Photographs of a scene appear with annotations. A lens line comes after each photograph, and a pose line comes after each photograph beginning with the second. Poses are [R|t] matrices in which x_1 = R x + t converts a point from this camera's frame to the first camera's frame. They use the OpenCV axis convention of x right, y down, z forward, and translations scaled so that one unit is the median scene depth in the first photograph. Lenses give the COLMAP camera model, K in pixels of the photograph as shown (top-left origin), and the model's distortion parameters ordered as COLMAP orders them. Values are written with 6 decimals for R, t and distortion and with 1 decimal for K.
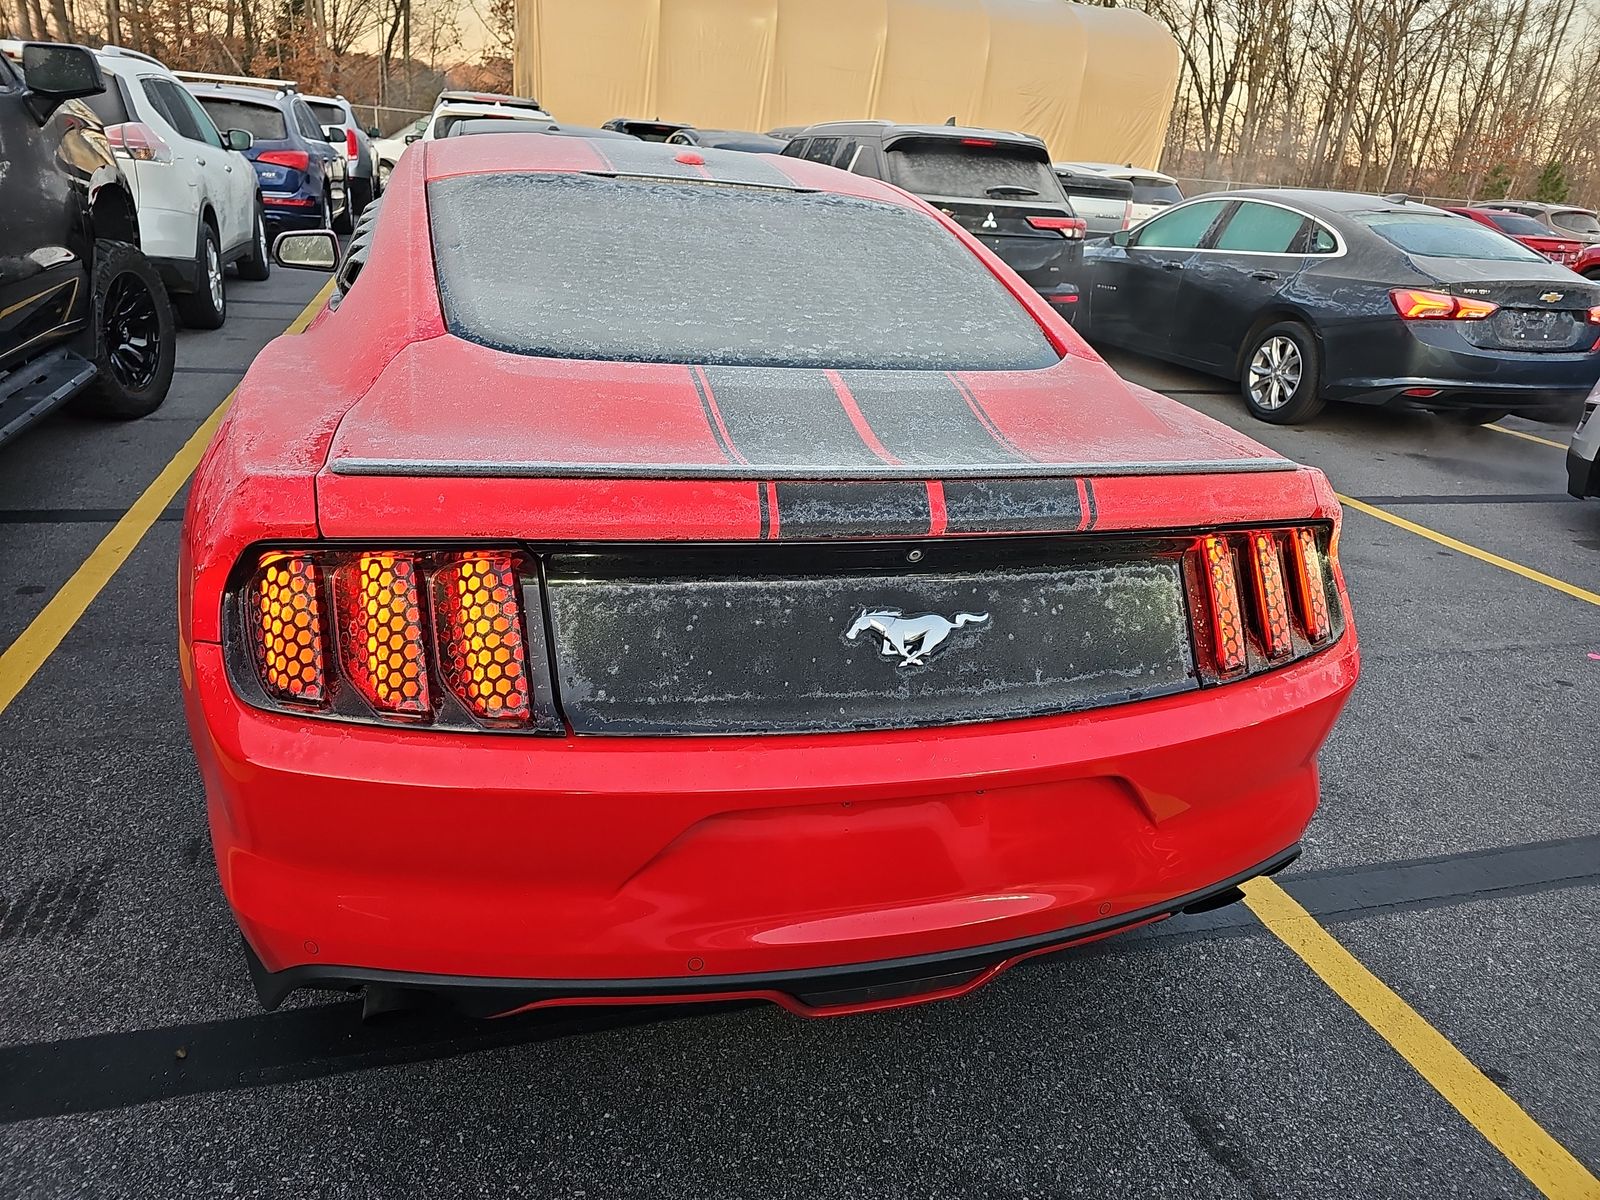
lens RADIAL K [[1035.8, 0, 788.2], [0, 1035.8, 624.3], [0, 0, 1]] dist [0.029793, -0.028137]
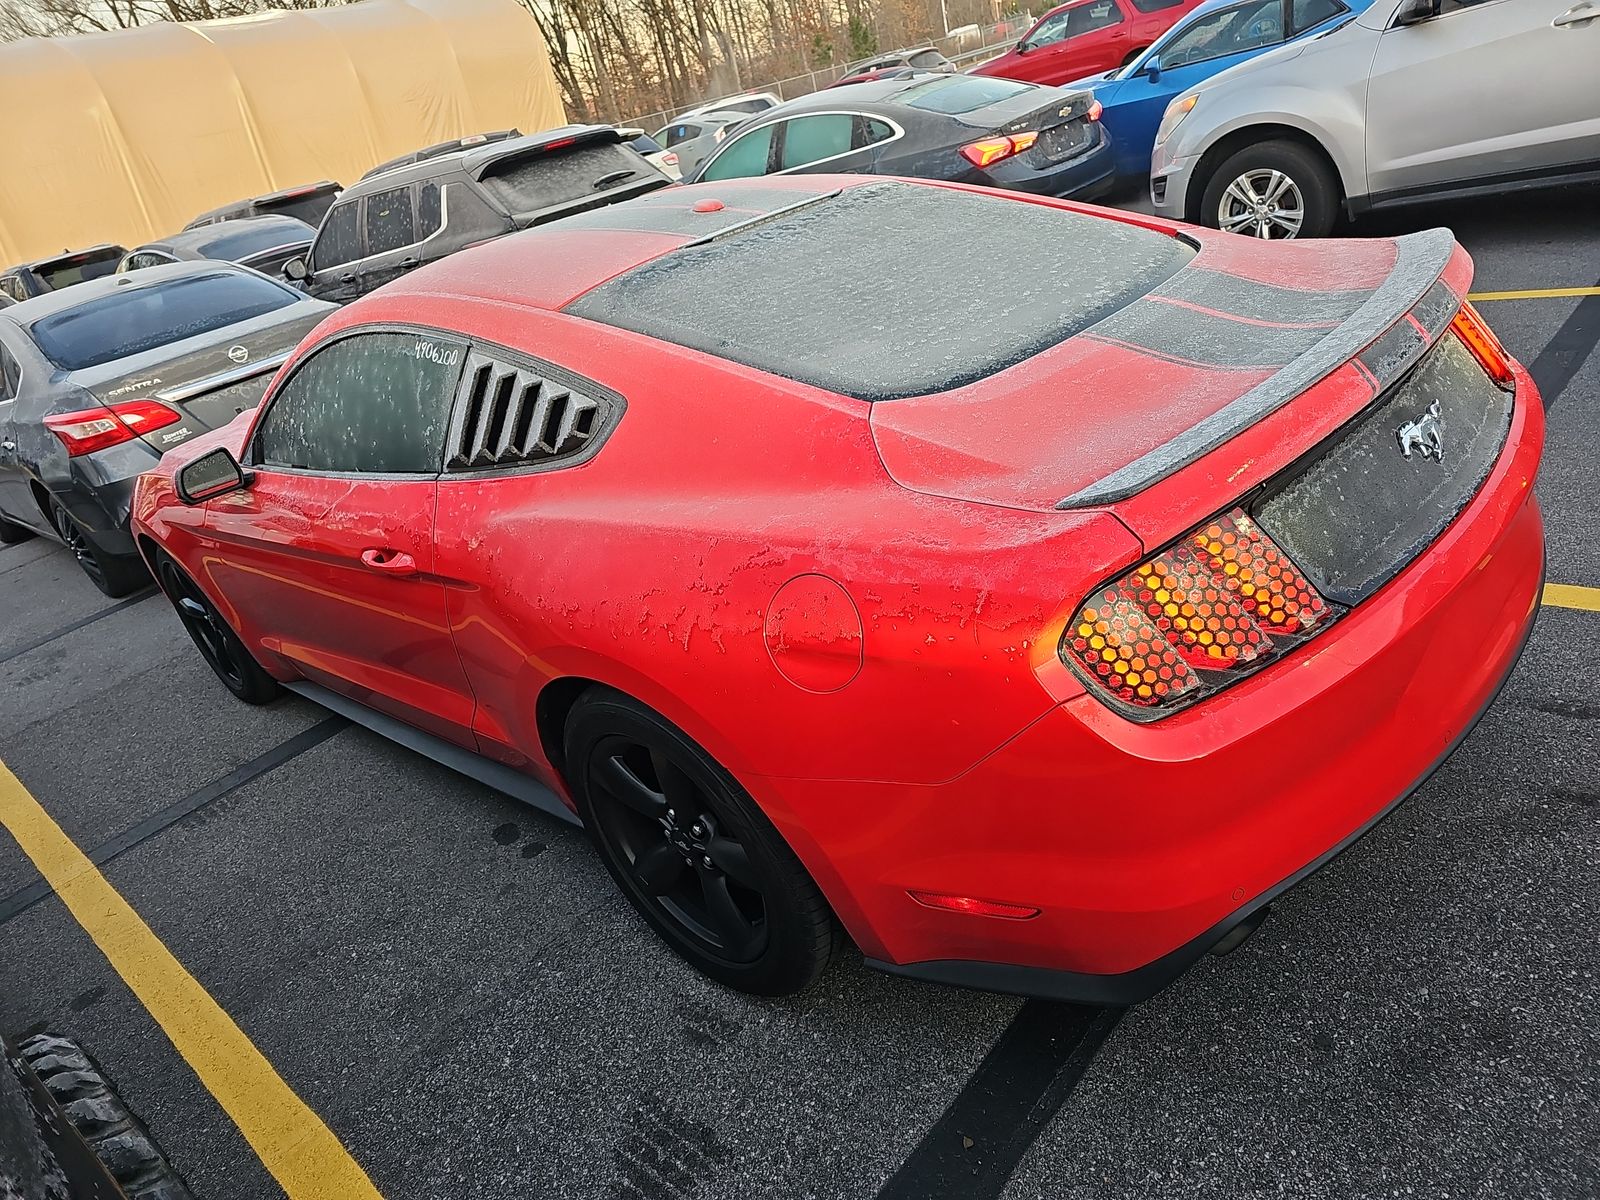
lens RADIAL K [[1037.6, 0, 806.4], [0, 1037.6, 623.3], [0, 0, 1]] dist [0.038682, -0.027746]
pose [[0.810224, -0.472446, 0.346890, -0.857457], [0.467678, 0.877849, 0.103240, -0.224518], [-0.353292, 0.078585, 0.932207, 0.062390]]
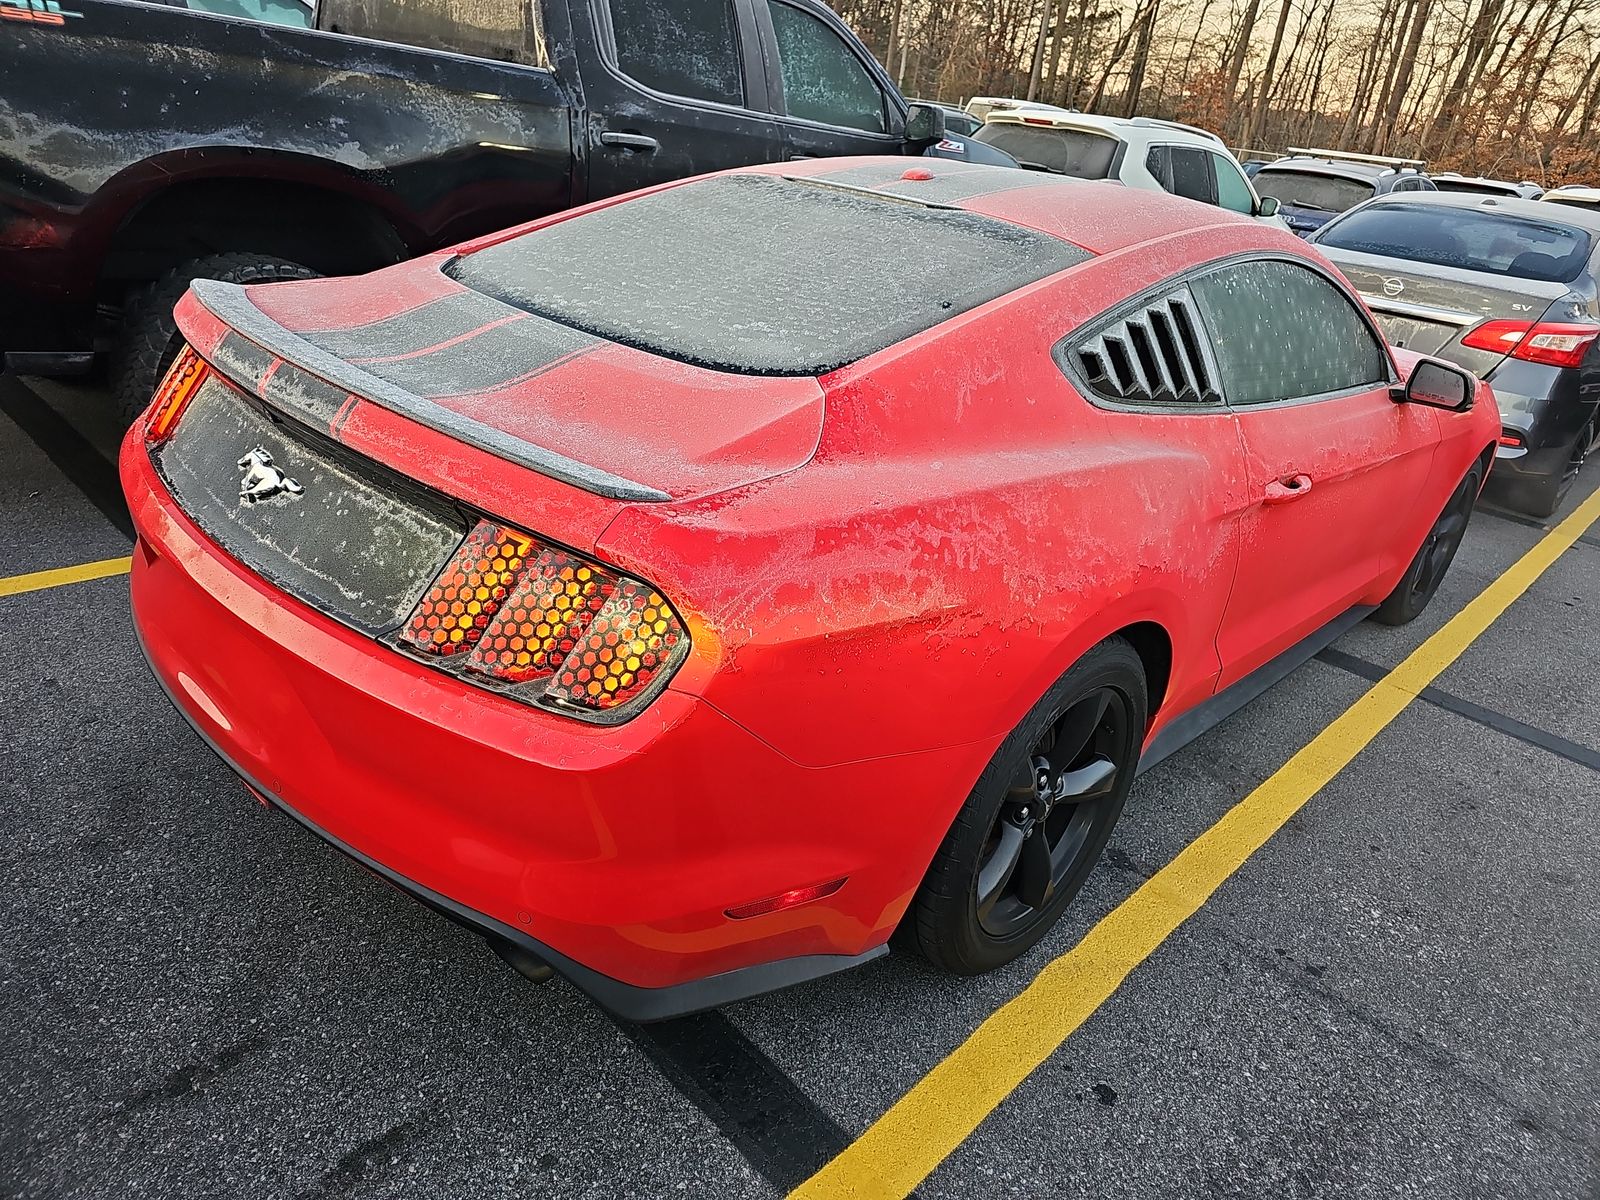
lens RADIAL K [[1037.6, 0, 806.4], [0, 1037.6, 623.3], [0, 0, 1]] dist [0.038682, -0.027746]
pose [[0.507501, 0.367574, -0.779315, 1.205253], [-0.425045, 0.893539, 0.144654, -0.236803], [0.749519, 0.257832, 0.609707, 0.623914]]
